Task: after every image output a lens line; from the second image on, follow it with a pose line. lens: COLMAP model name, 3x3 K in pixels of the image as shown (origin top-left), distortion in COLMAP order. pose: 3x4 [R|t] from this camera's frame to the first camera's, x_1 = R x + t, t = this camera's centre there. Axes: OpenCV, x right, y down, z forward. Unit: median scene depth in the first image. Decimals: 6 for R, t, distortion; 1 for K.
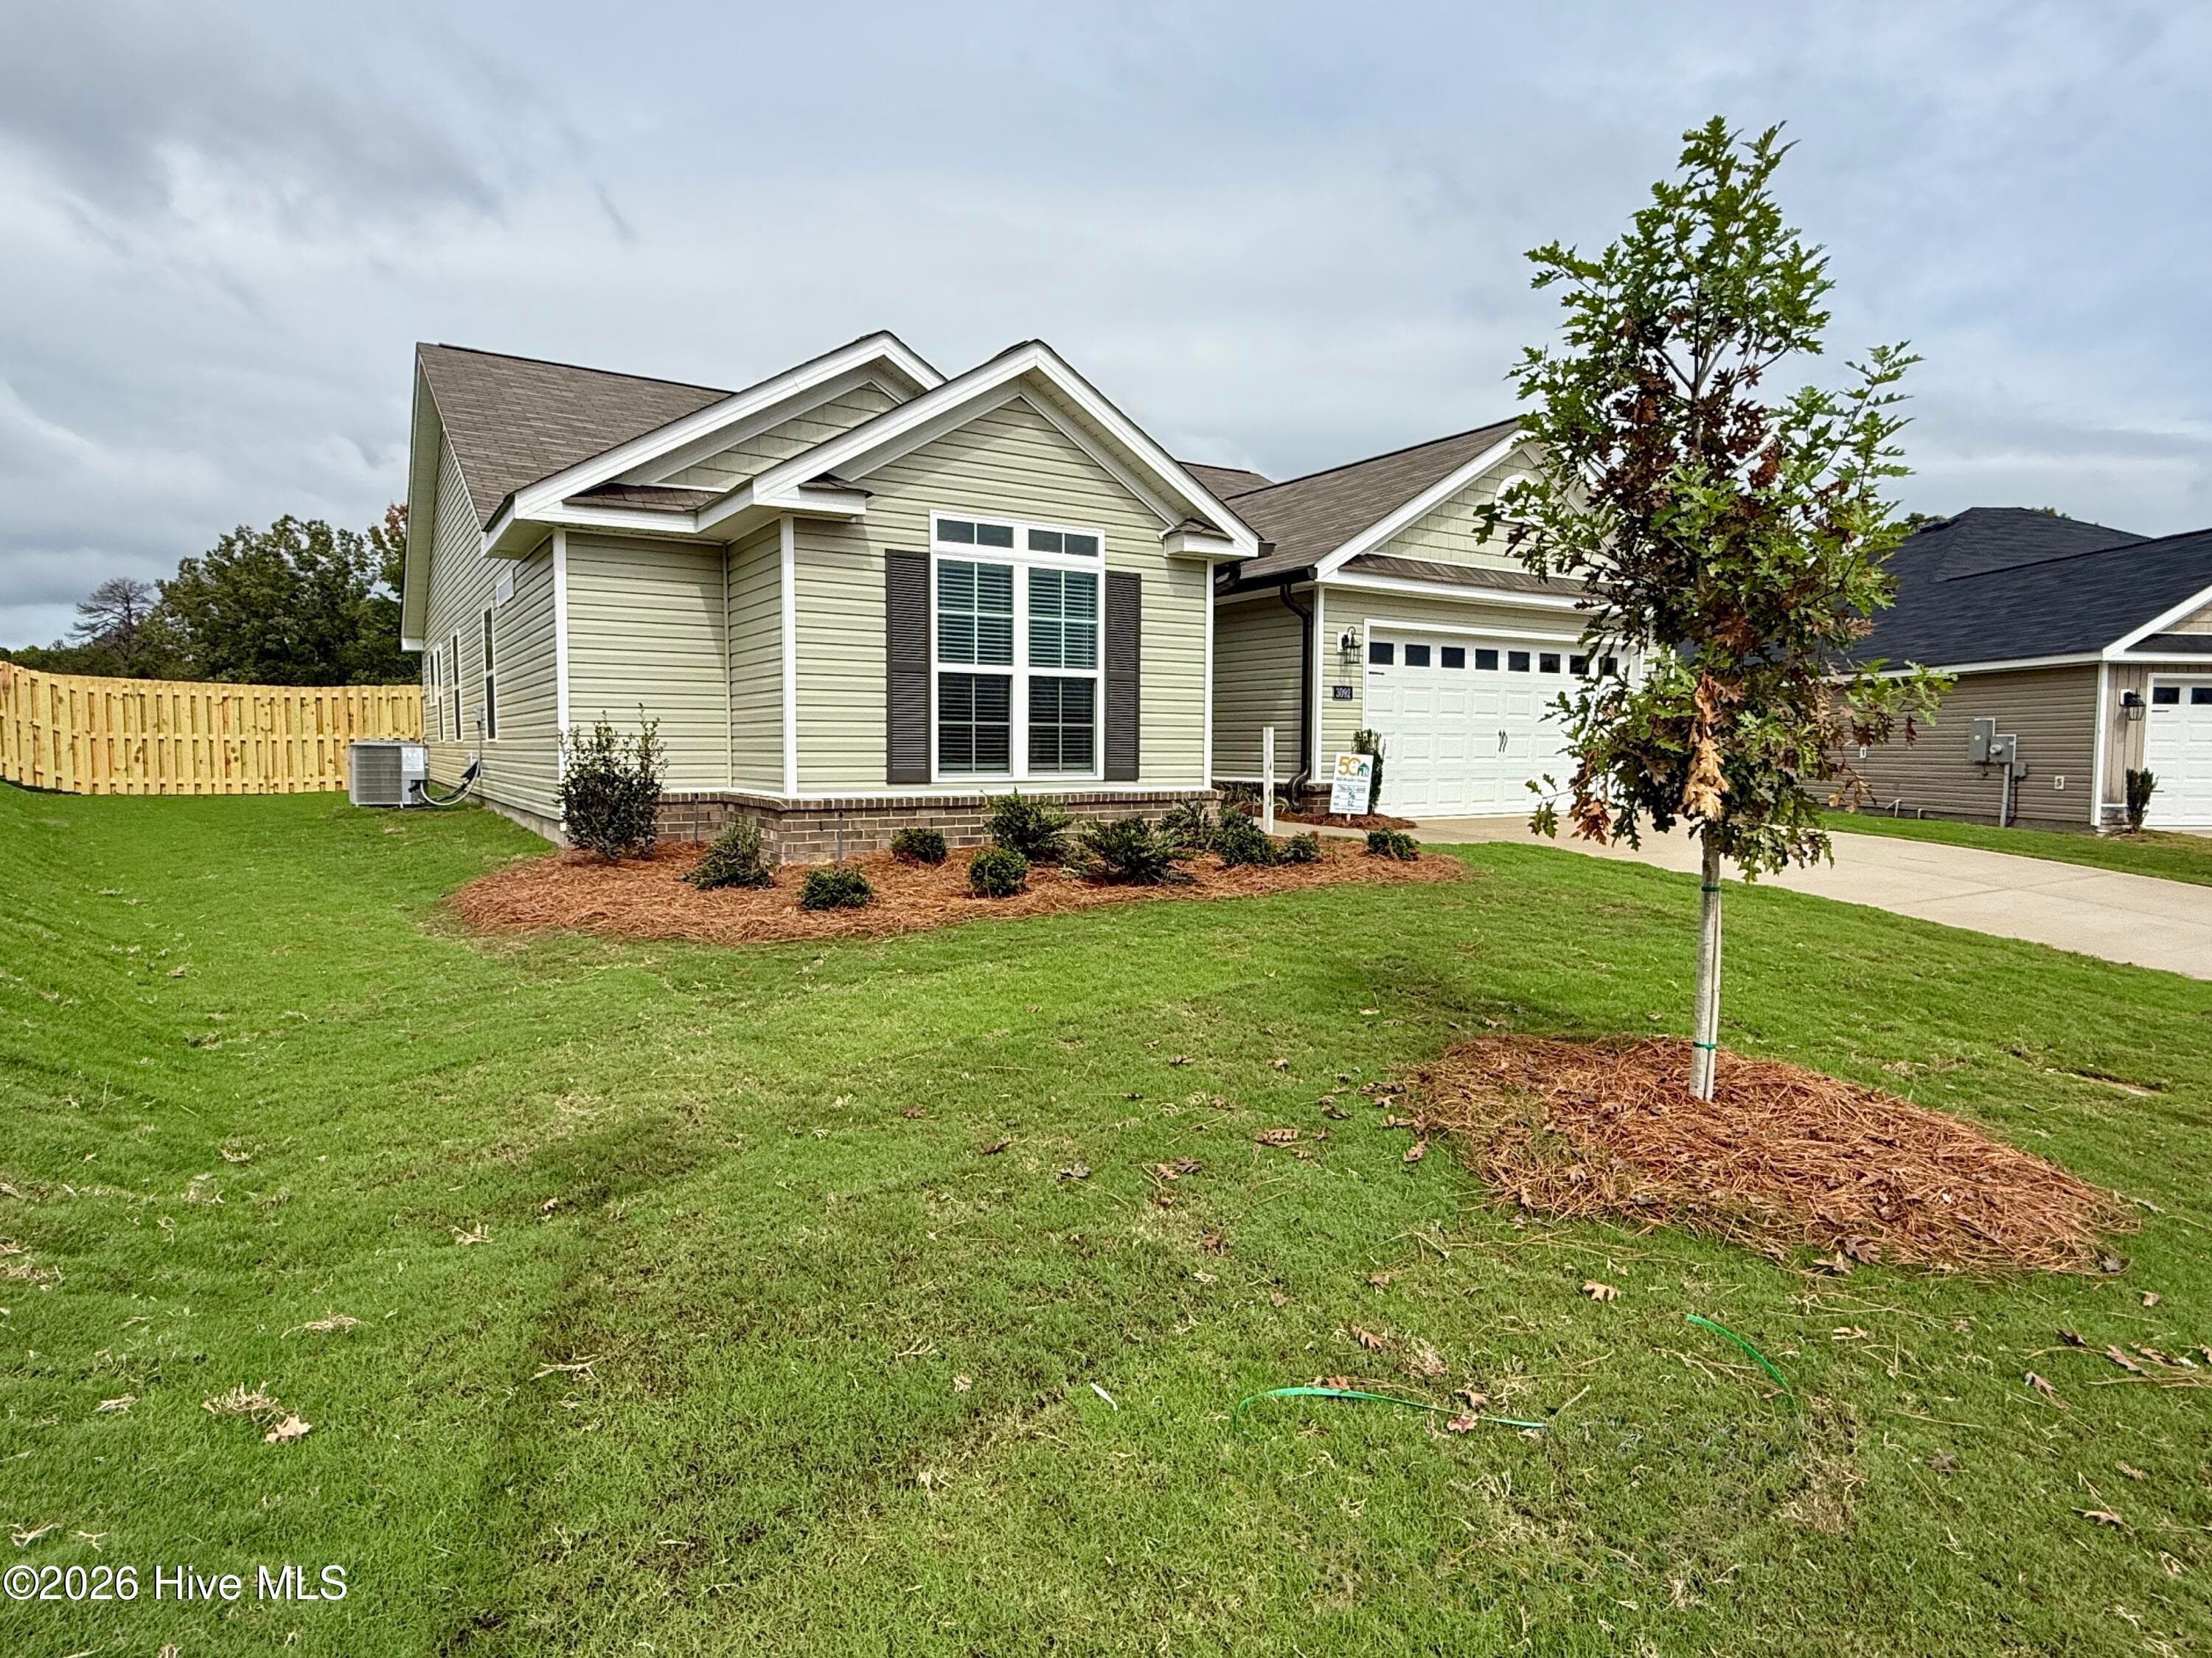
lens RADIAL K [[1279.1, 0, 1108.8], [0, 1279.1, 827.6], [0, 0, 1]] dist [-0.011315, 0.007837]
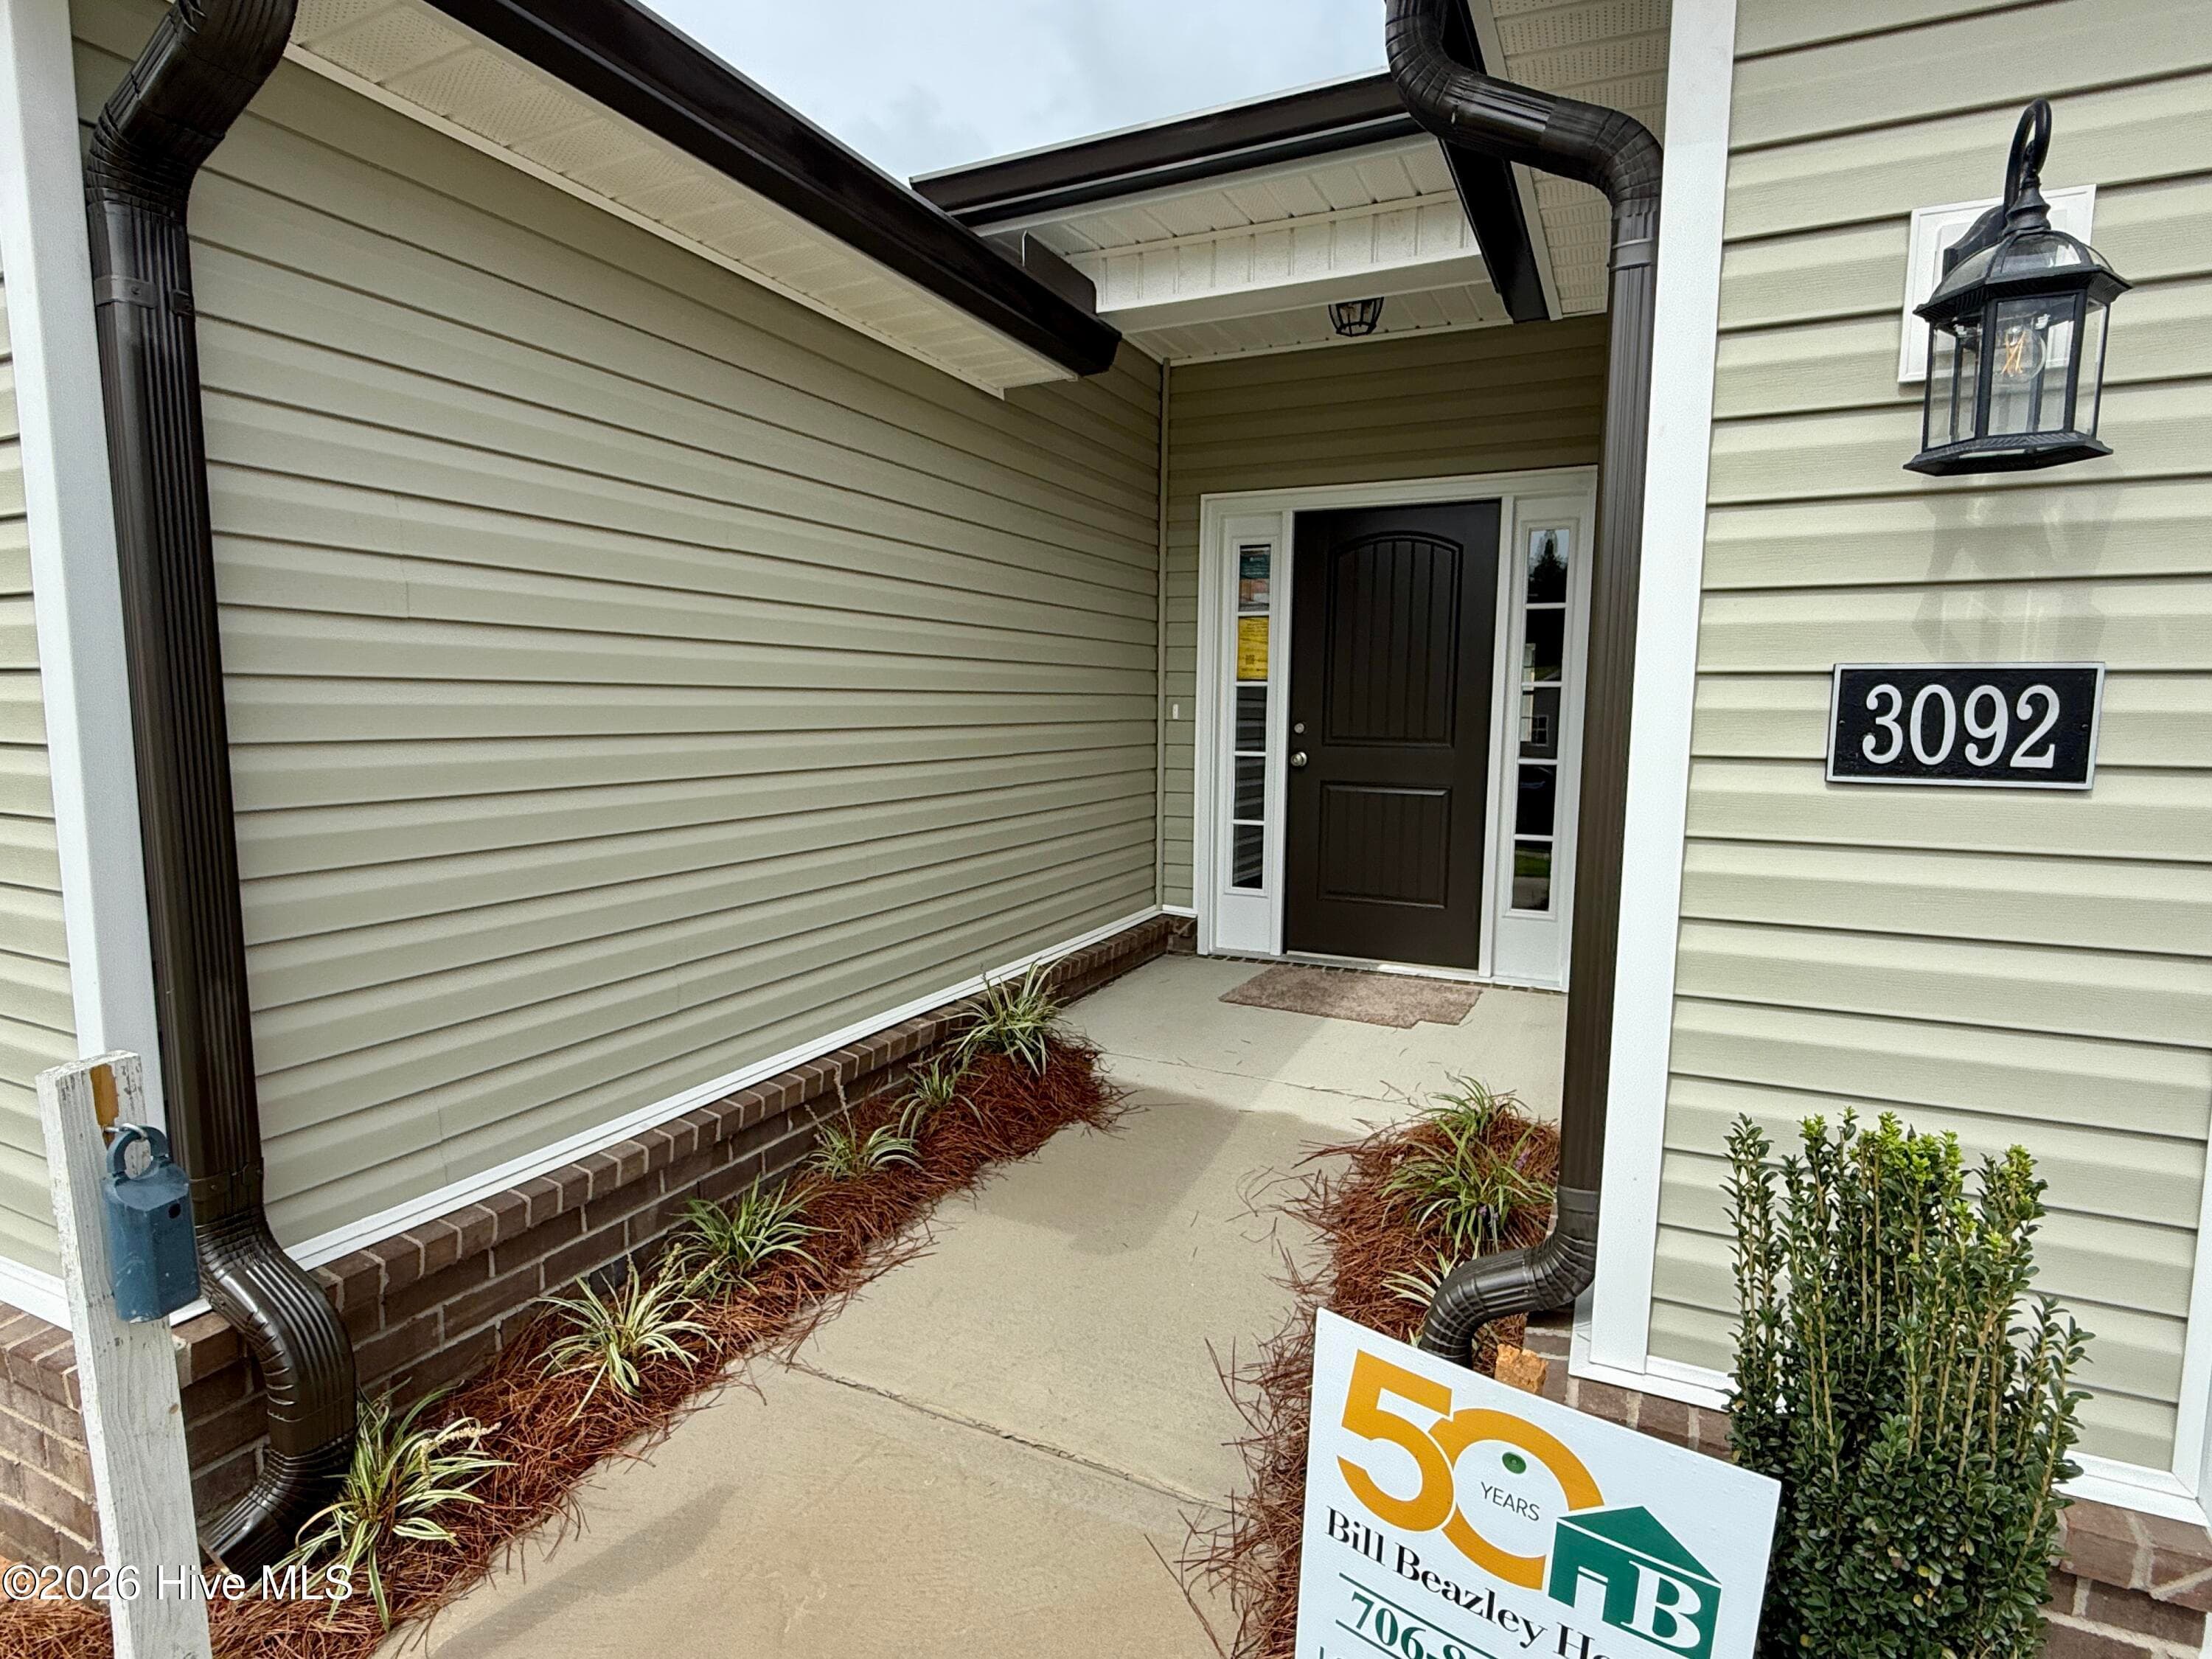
lens RADIAL K [[1172.0, 0, 1106.2], [0, 1172.0, 842.9], [0, 0, 1]] dist [-0.003616, -0.000545]
pose [[0.529877, 0.102293, -0.841883, 0.298891], [-0.059322, 0.994738, 0.083529, -0.126232], [0.845997, 0.005683, 0.533157, 1.116166]]
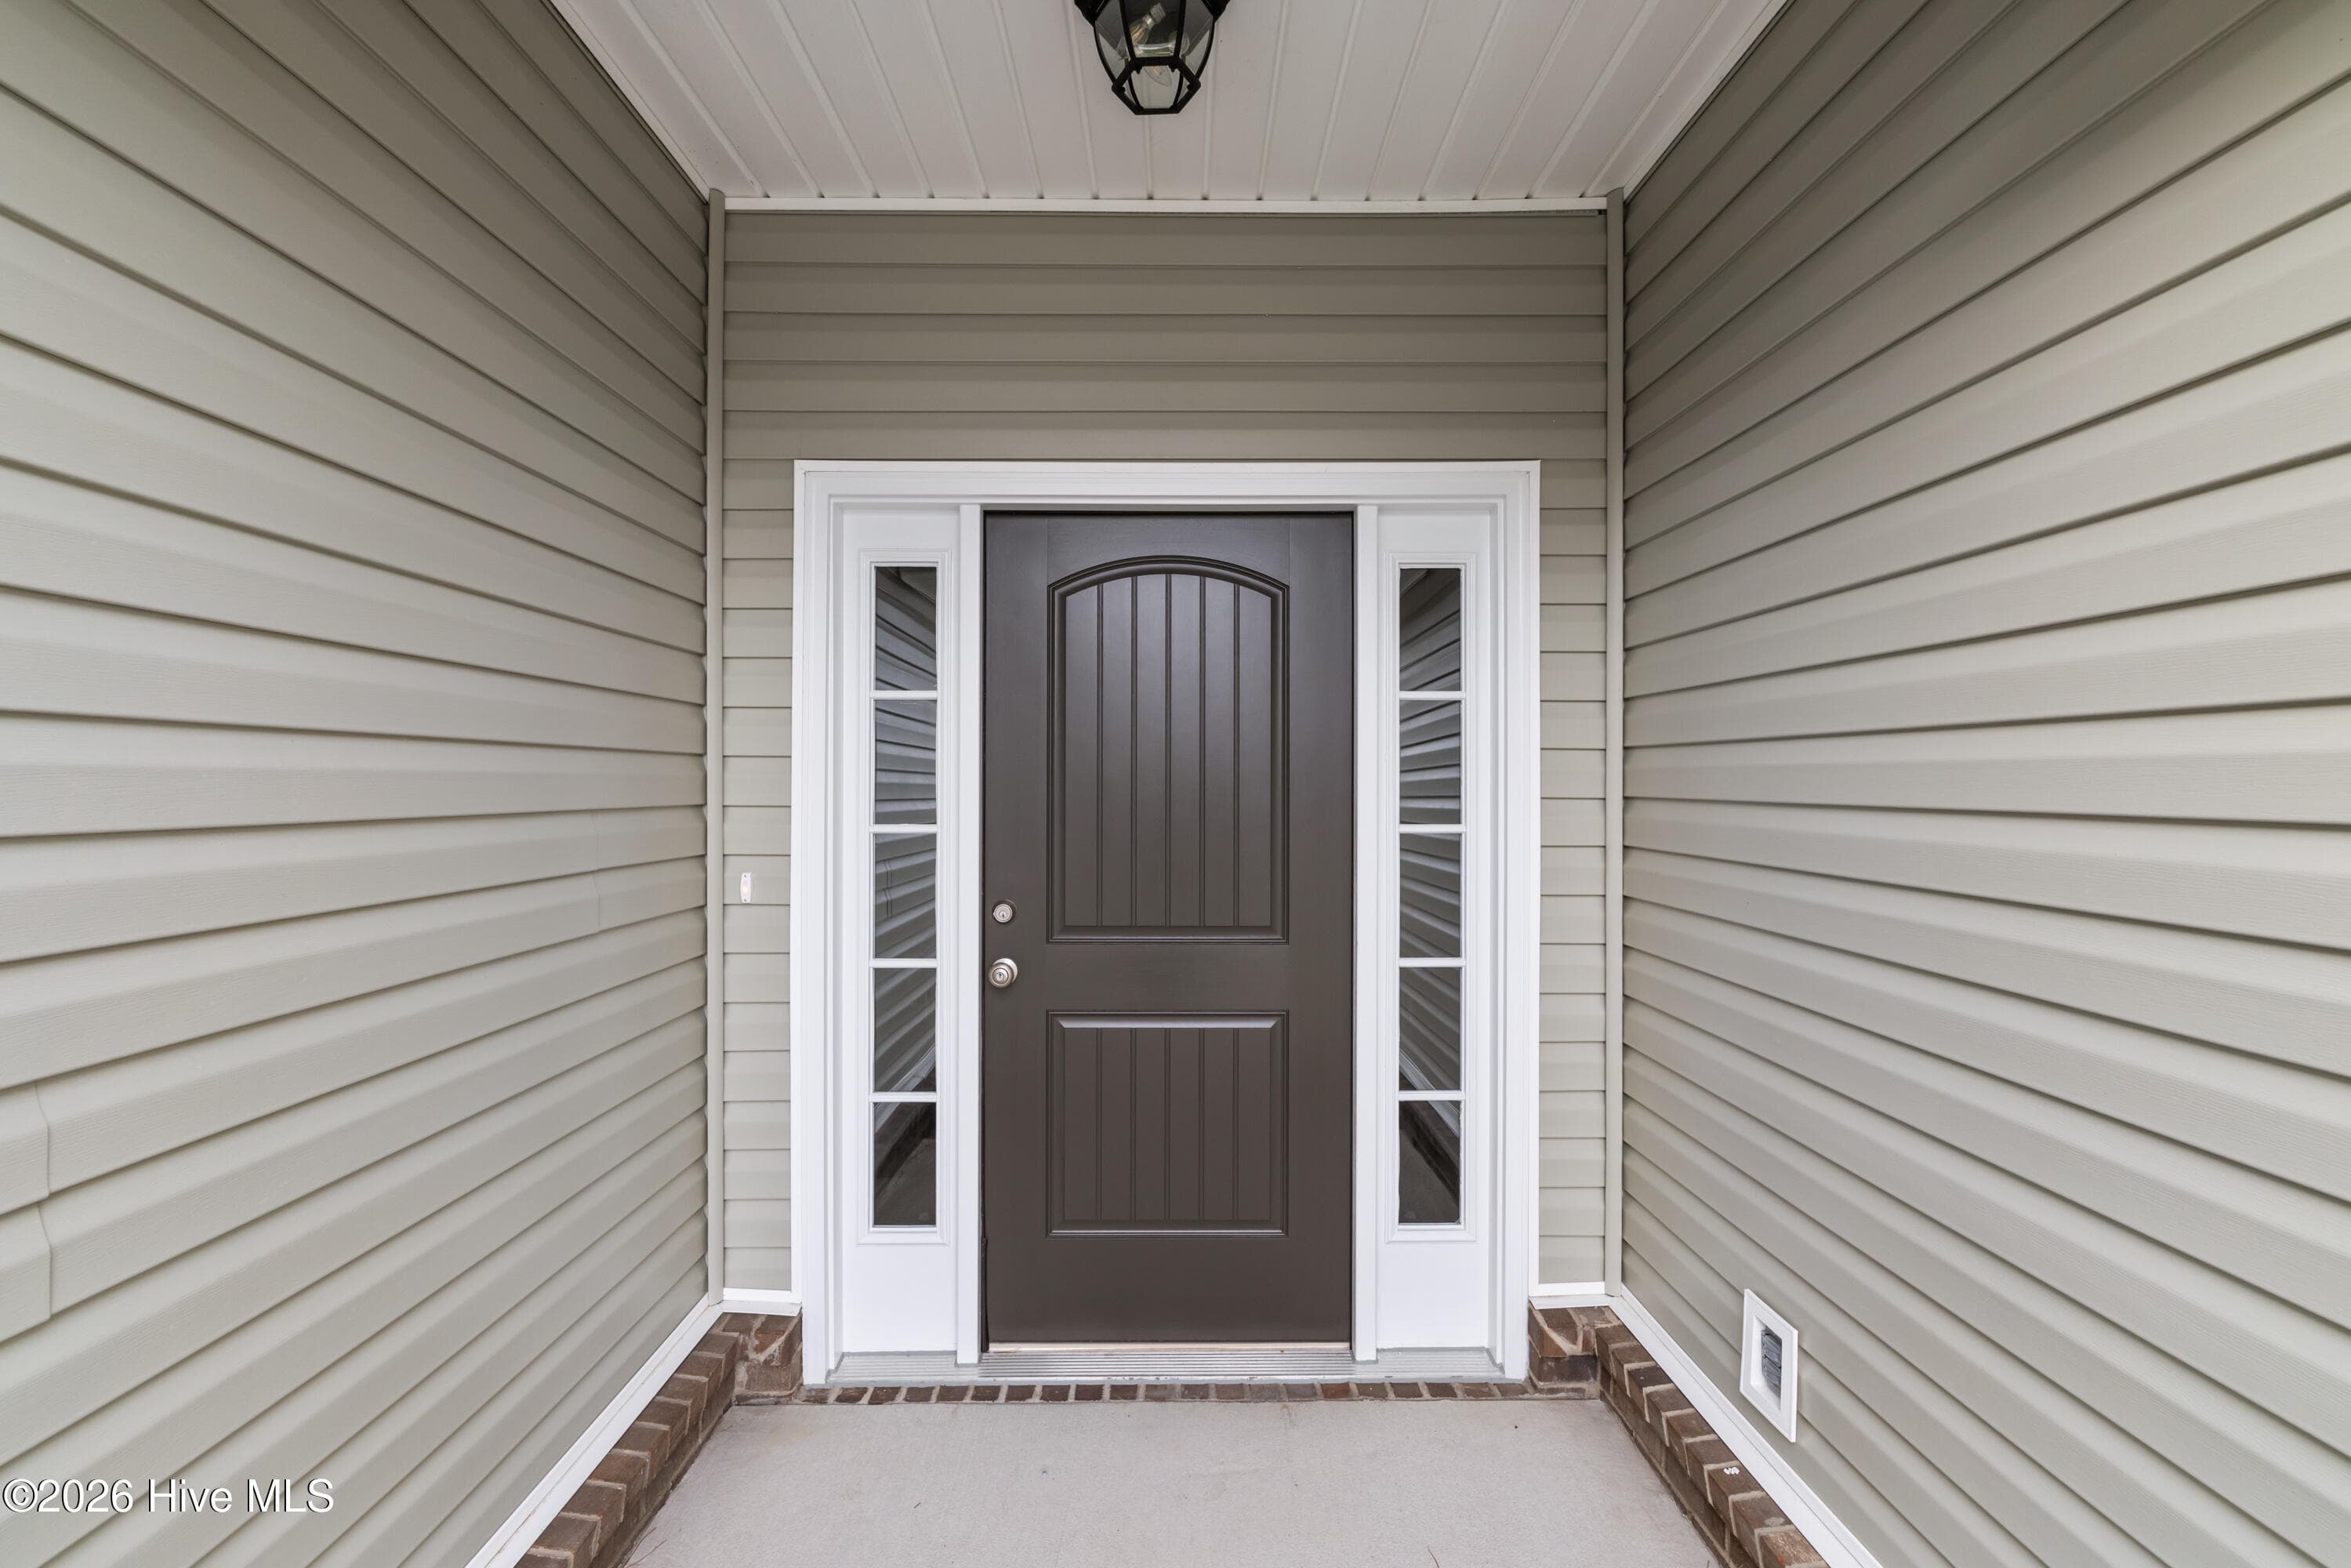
lens RADIAL K [[1018.3, 0, 1153.3], [0, 1018.3, 782.5], [0, 0, 1]] dist [0.002536, 0.000987]
pose [[0.836416, -0.001878, -0.548092, 0.070032], [-0.032404, 0.998076, -0.052870, -0.155909], [0.547137, 0.061981, 0.834745, 1.279073]]
